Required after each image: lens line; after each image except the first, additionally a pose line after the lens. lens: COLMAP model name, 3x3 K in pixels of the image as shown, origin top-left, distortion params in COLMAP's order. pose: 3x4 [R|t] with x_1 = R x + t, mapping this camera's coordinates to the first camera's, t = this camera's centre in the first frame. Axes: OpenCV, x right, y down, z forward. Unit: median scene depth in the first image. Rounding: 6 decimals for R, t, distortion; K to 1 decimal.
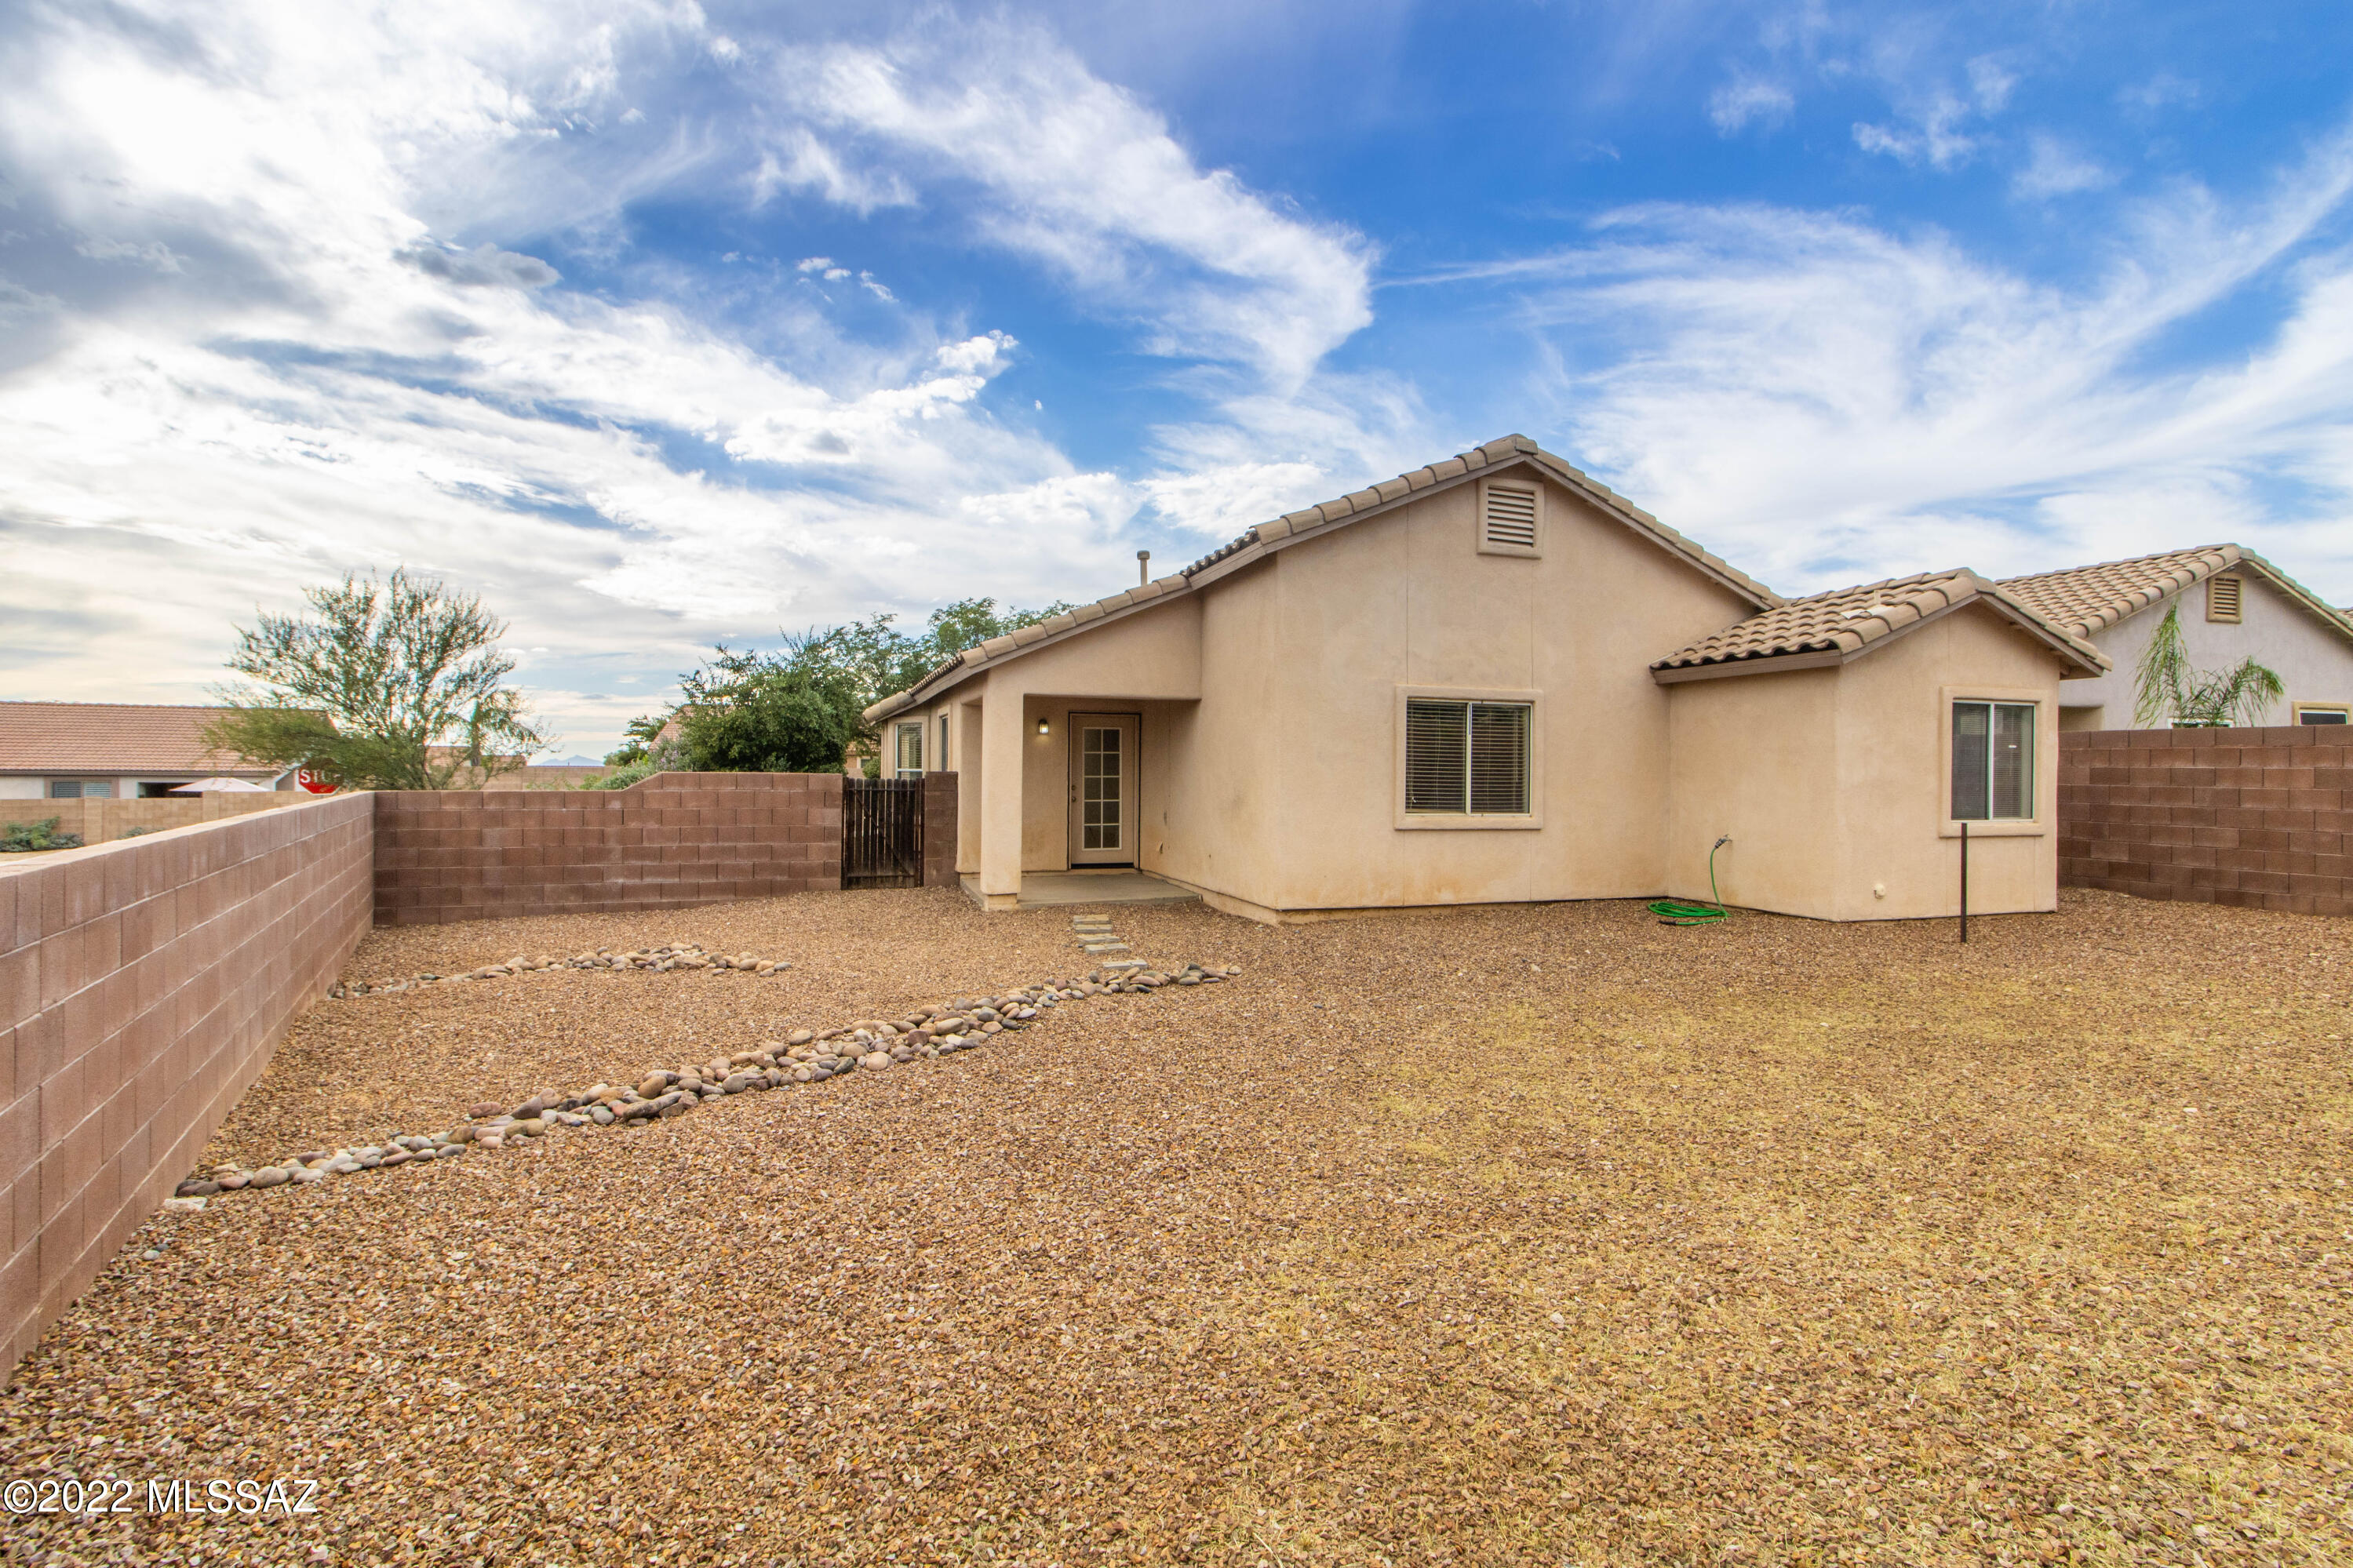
lens RADIAL K [[1079.3, 0, 1183.8], [0, 1079.3, 767.8], [0, 0, 1]] dist [-0.001607, 0.000100]
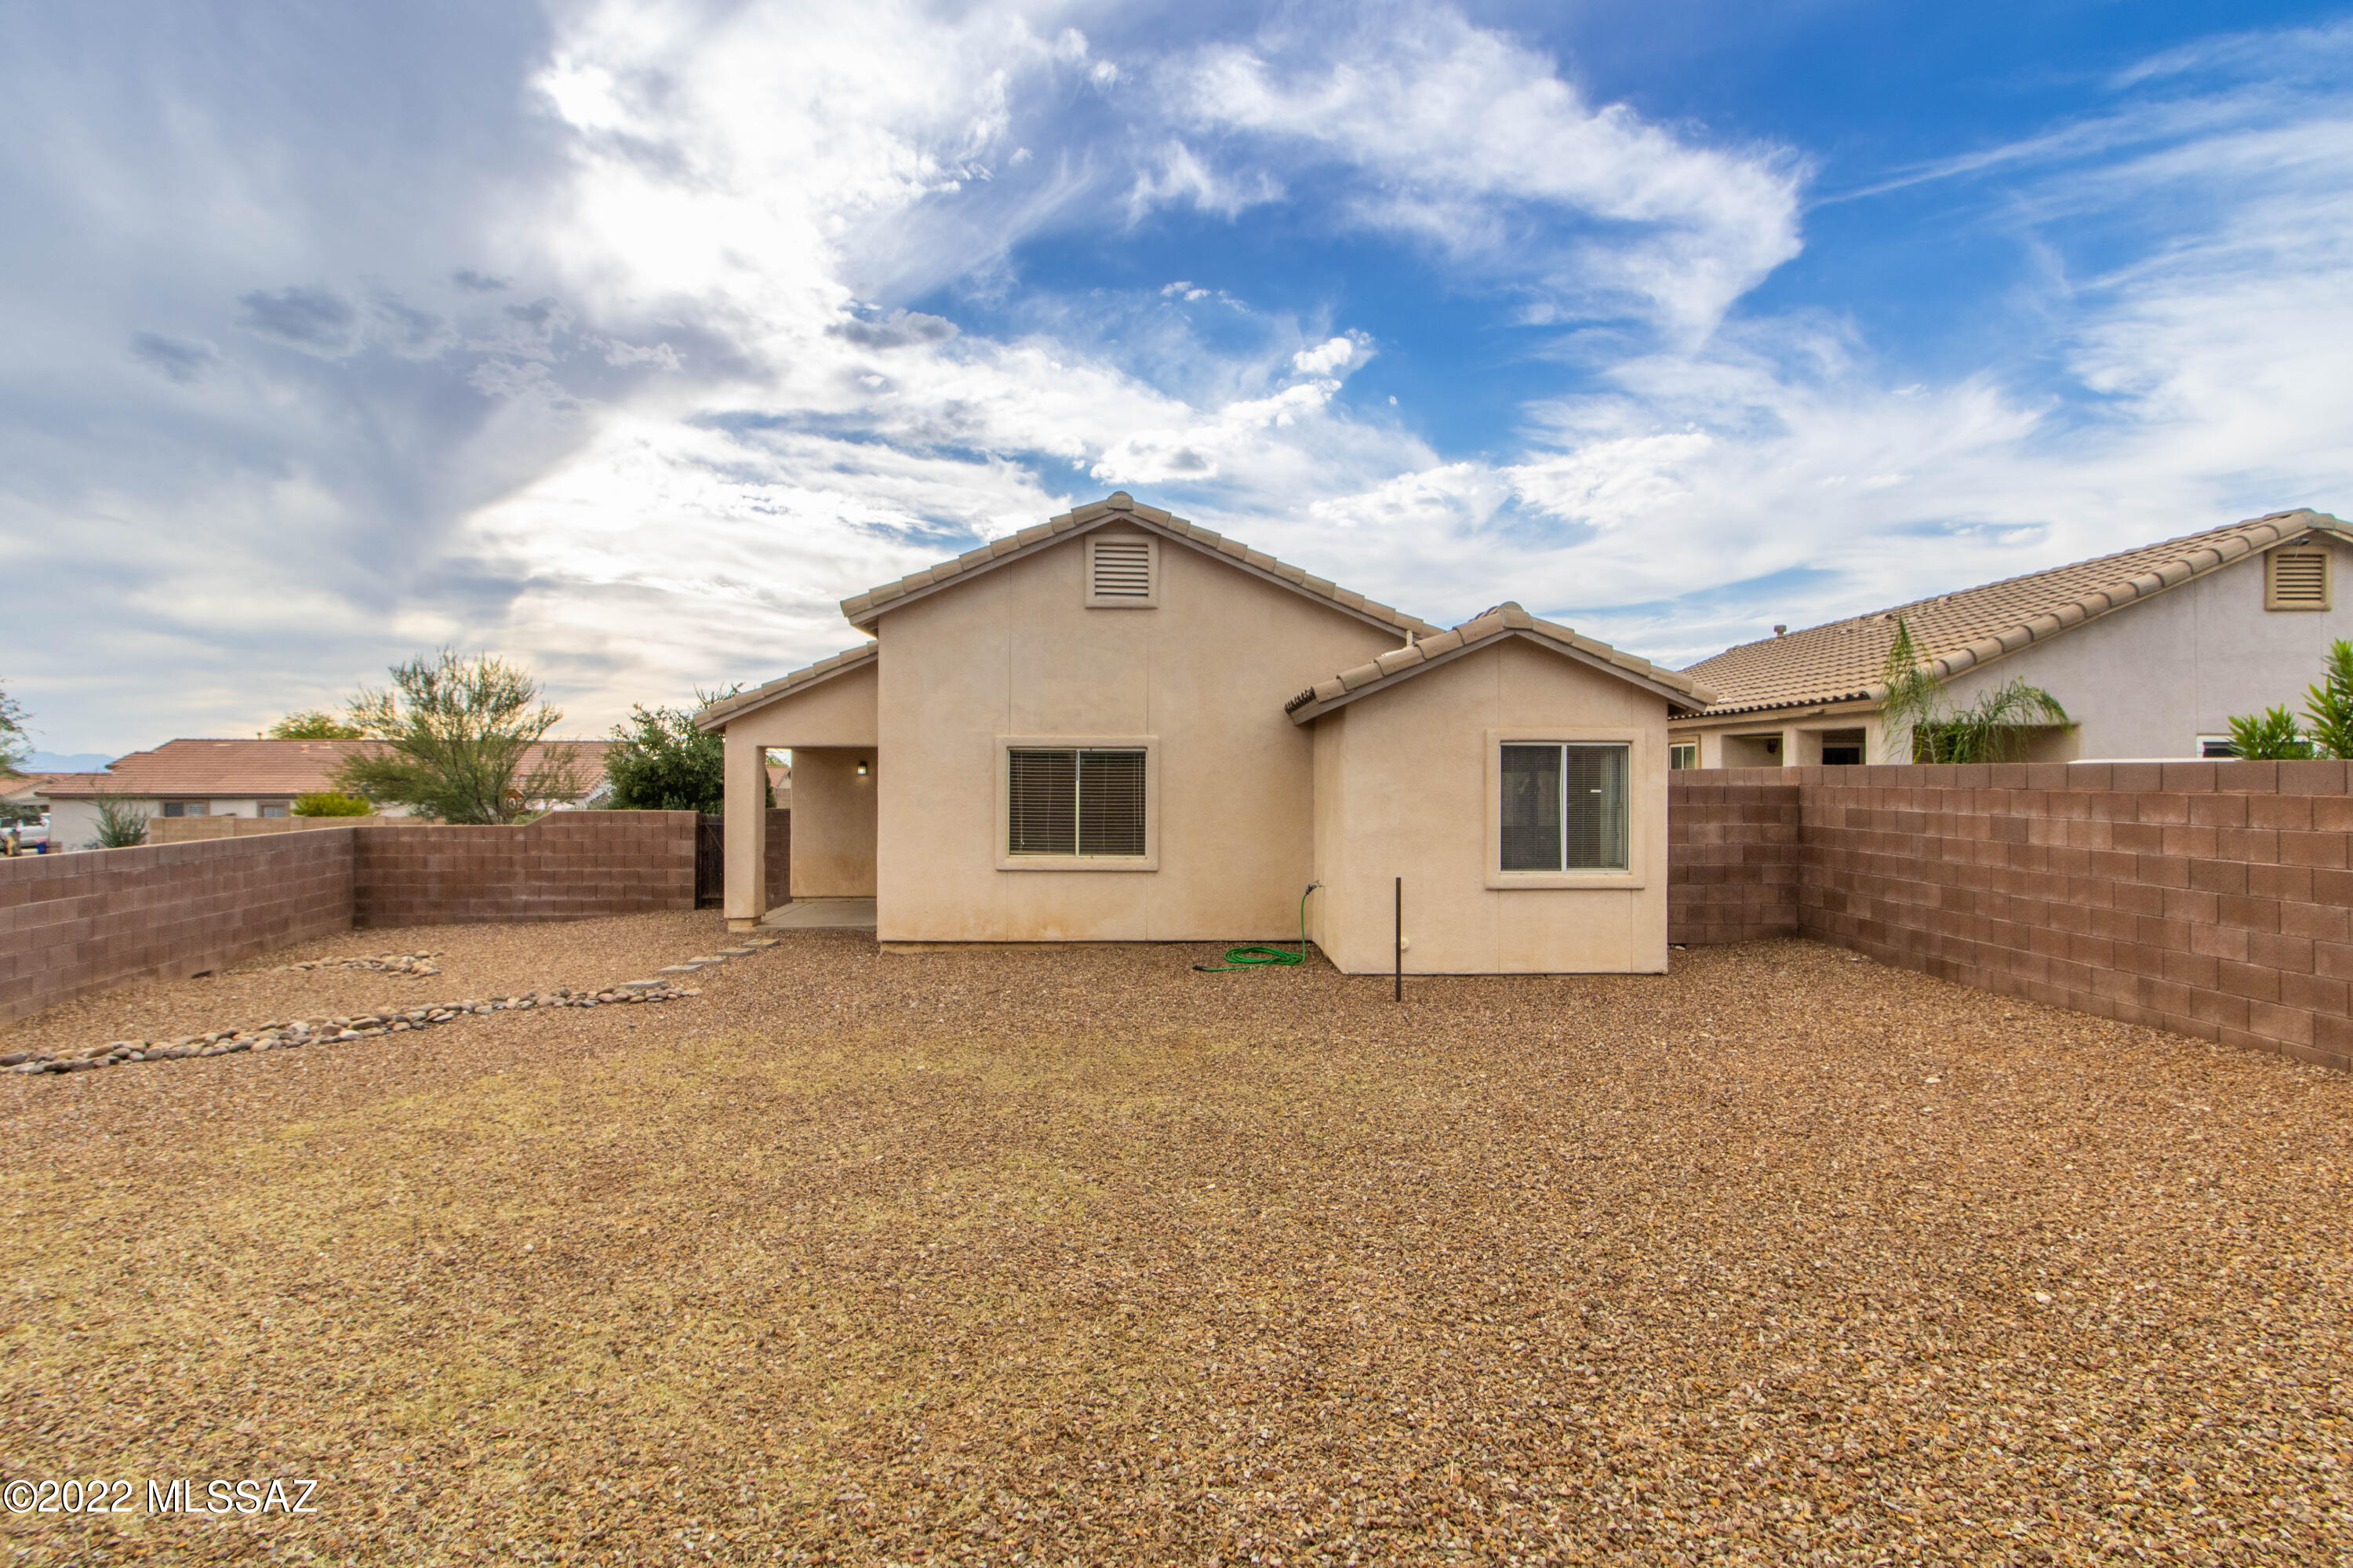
lens RADIAL K [[1109.0, 0, 1186.2], [0, 1109.0, 793.0], [0, 0, 1]] dist [0.002003, 0.000154]
pose [[0.955176, -0.003382, -0.296018, 0.644923], [0.007419, 0.999894, 0.012513, -0.029562], [0.295945, -0.014148, 0.955100, -0.002207]]
